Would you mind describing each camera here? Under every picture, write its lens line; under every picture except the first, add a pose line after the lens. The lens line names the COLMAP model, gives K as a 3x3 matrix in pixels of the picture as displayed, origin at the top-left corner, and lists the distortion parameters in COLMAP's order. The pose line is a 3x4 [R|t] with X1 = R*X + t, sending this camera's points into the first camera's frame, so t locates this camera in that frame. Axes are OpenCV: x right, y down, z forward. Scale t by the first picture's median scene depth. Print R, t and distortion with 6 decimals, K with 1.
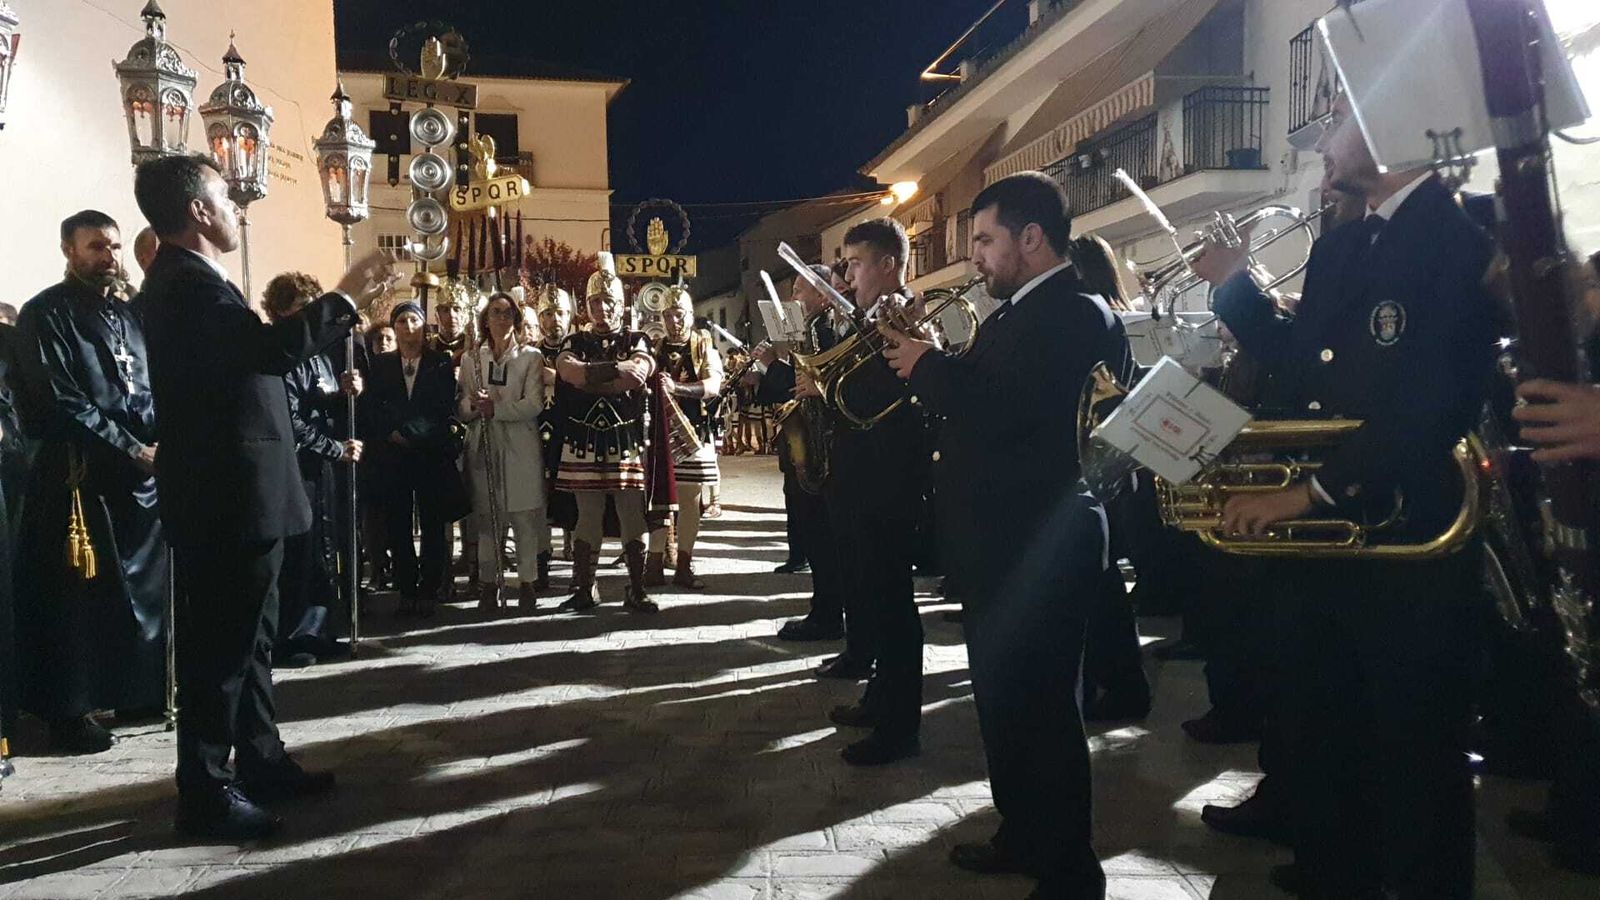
lens RADIAL K [[1227.5, 0, 800.0], [0, 1227.5, 450.0], [0, 0, 1]] dist [0.174351, -0.550752]
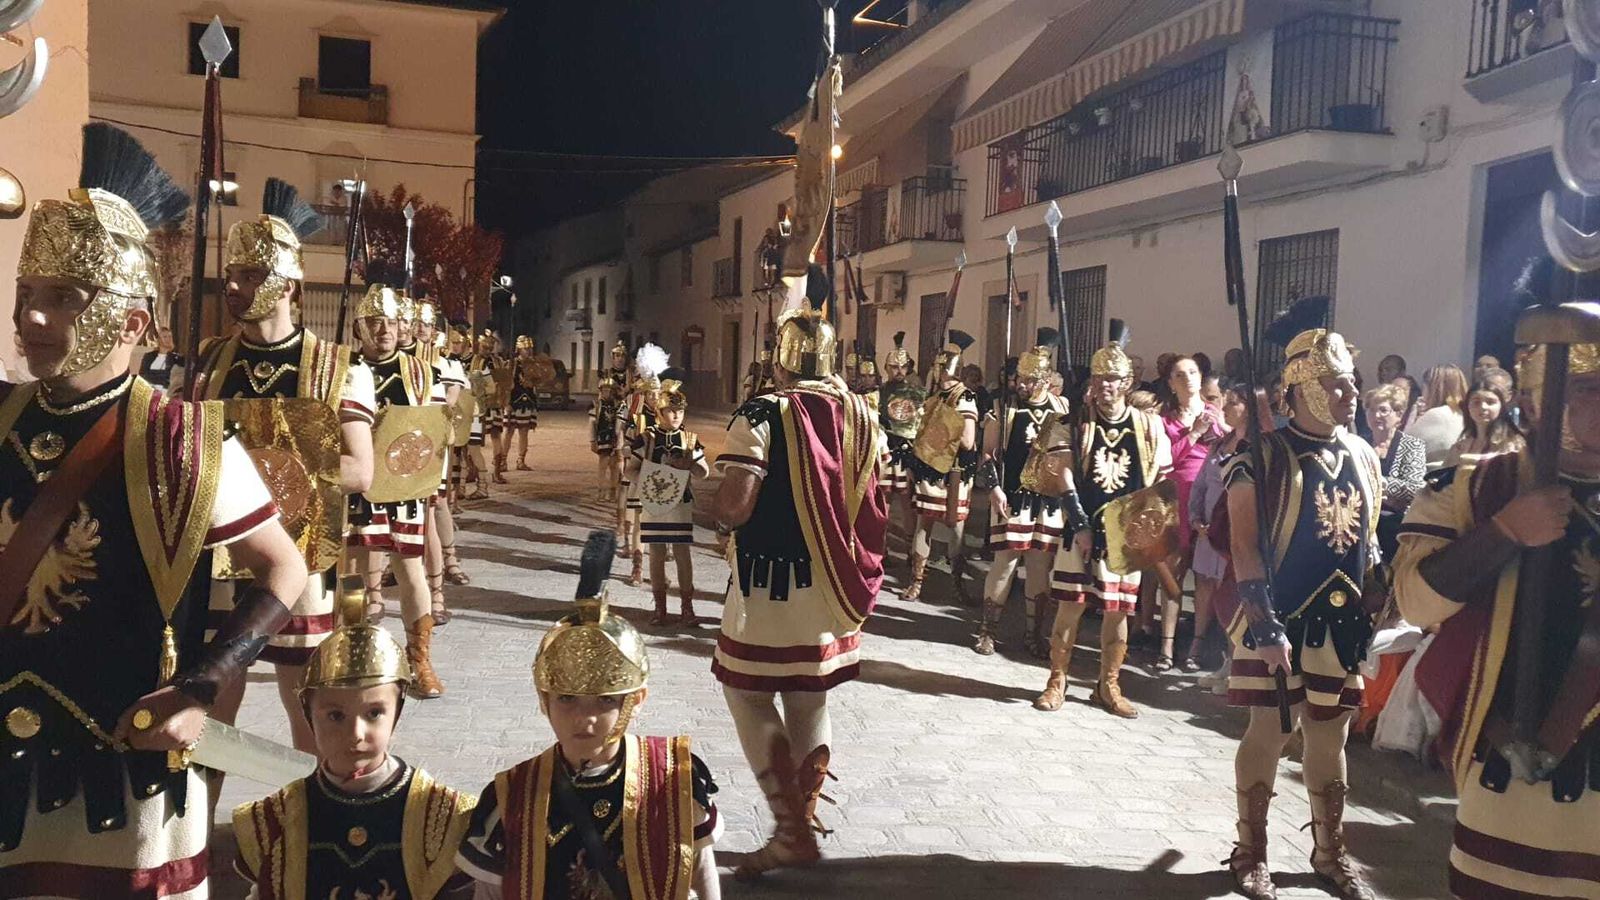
lens RADIAL K [[1211.3, 0, 817.7], [0, 1211.3, 479.0], [0, 0, 1]] dist [-0.022791, -0.002644]
pose [[0.992088, 0.039301, 0.119237, -0.025128], [-0.044369, 0.998208, 0.040148, -0.042696], [-0.117445, -0.045121, 0.992054, 0.349337]]
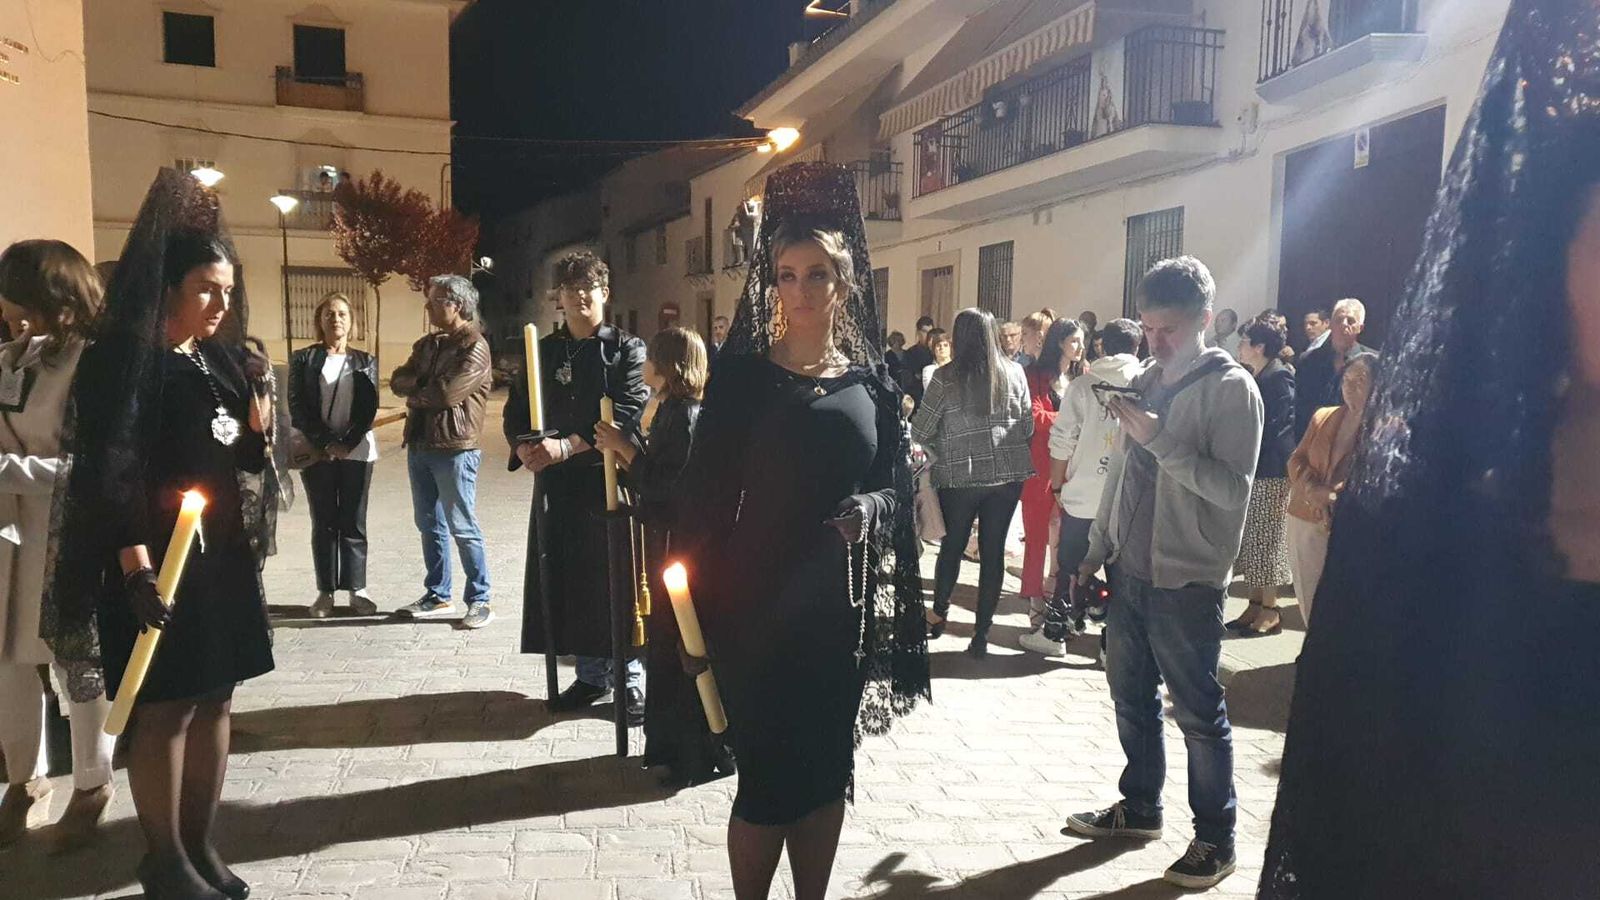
lens RADIAL K [[1224.6, 0, 850.6], [0, 1224.6, 507.0], [0, 0, 1]] dist [-0.016179, -0.004444]
pose [[0.988557, 0.012924, 0.150296, 0.003628], [-0.024998, 0.996583, 0.078725, -0.026279], [-0.148765, -0.081581, 0.985502, 0.192174]]
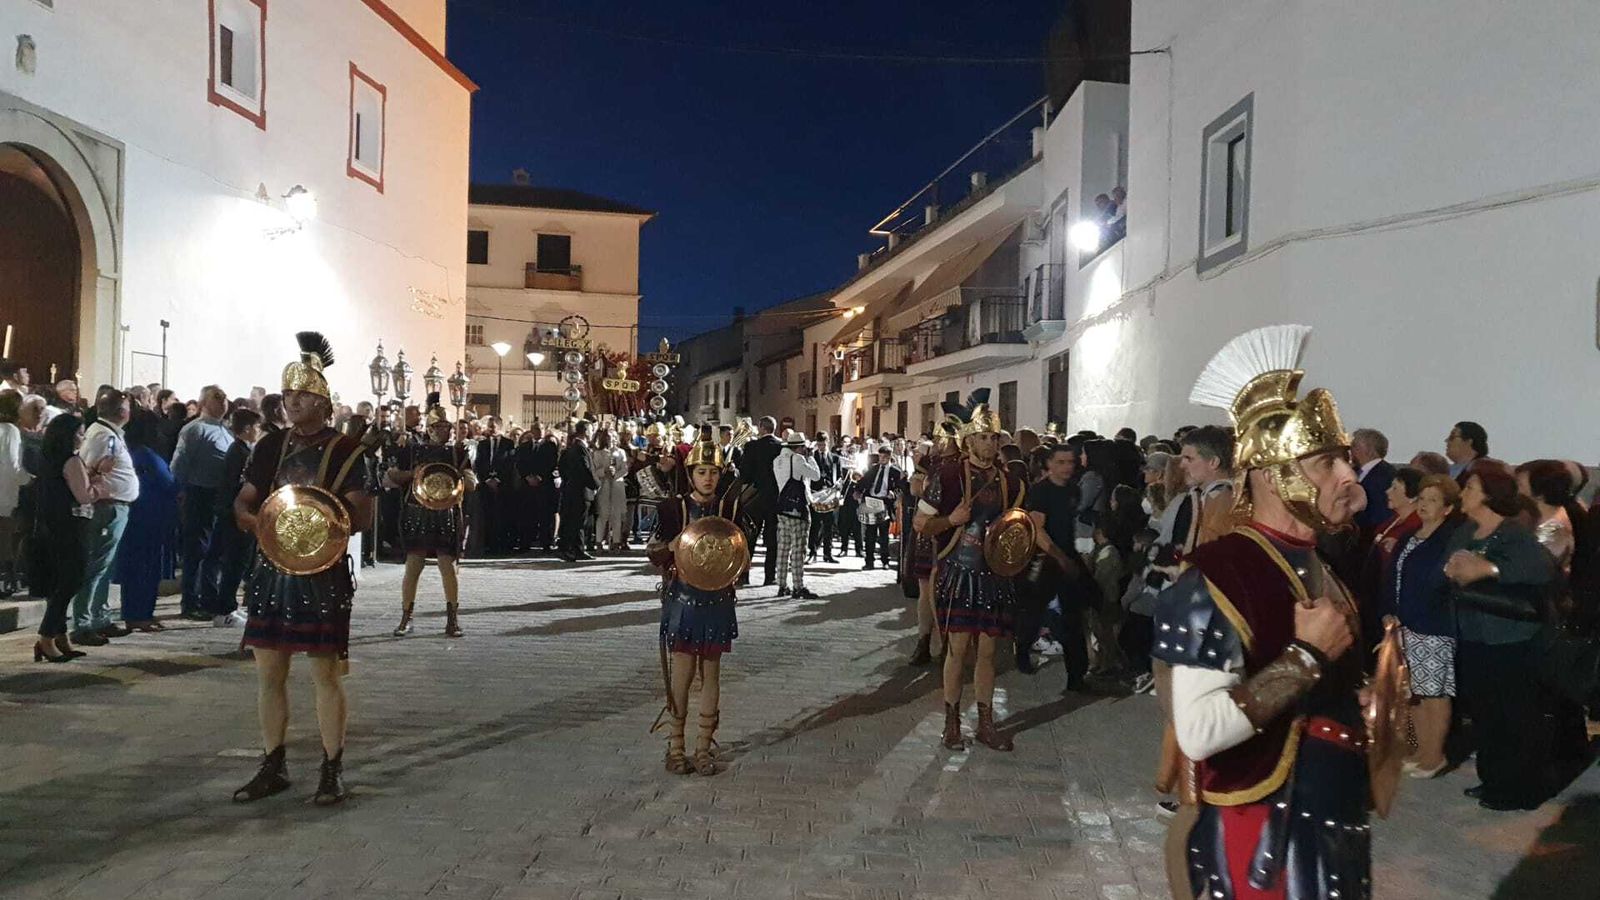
lens RADIAL K [[1215.9, 0, 800.0], [0, 1215.9, 450.0], [0, 0, 1]] dist [0.004982, -0.003819]
pose [[0.999425, 0.032016, -0.011166, 0.089269], [-0.032491, 0.998443, -0.045341, 0.007206], [0.009697, 0.045678, 0.998909, -0.684320]]
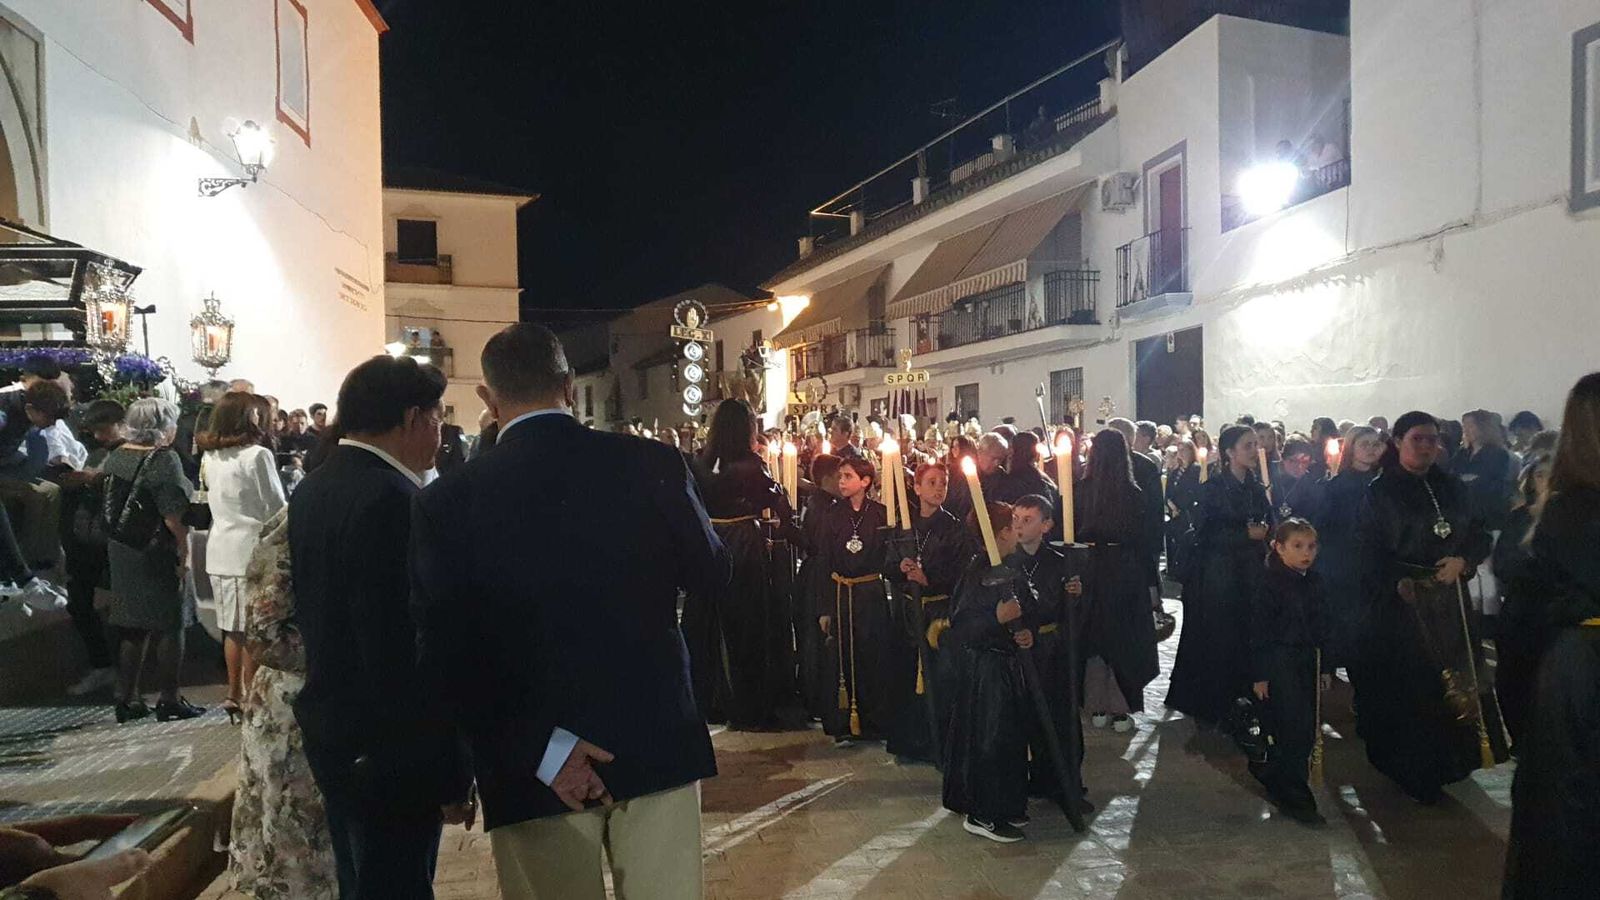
lens RADIAL K [[1224.1, 0, 825.3], [0, 1224.1, 490.3], [0, 0, 1]] dist [0.026924, -0.001464]
pose [[0.982837, -0.008867, 0.184262, -0.236594], [0.012809, 0.999714, -0.020215, 0.003453], [-0.184030, 0.022228, 0.982669, -0.419042]]
